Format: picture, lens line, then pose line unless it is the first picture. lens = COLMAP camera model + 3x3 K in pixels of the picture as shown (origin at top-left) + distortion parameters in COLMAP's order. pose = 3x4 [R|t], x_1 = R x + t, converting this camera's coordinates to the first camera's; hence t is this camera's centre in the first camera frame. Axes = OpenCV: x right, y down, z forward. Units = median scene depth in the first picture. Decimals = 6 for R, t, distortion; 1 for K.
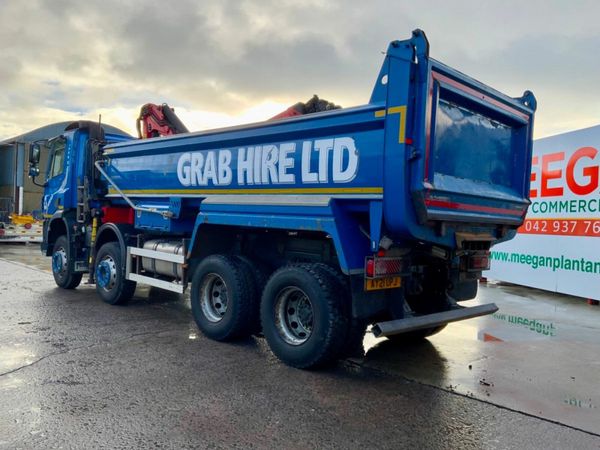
lens RADIAL K [[501.9, 0, 300.0], [0, 501.9, 225.0], [0, 0, 1]] dist [0.012180, -0.001755]
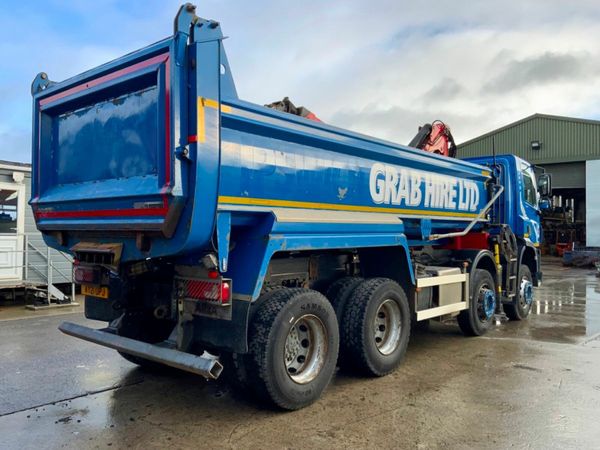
lens RADIAL K [[494.6, 0, 300.0], [0, 494.6, 225.0], [0, 0, 1]] dist [-0.012253, 0.002472]
pose [[-0.093800, -0.037827, 0.994872, -1.109103], [0.011365, 0.999172, 0.039062, -0.083089], [-0.995526, 0.014971, -0.093292, 1.318826]]
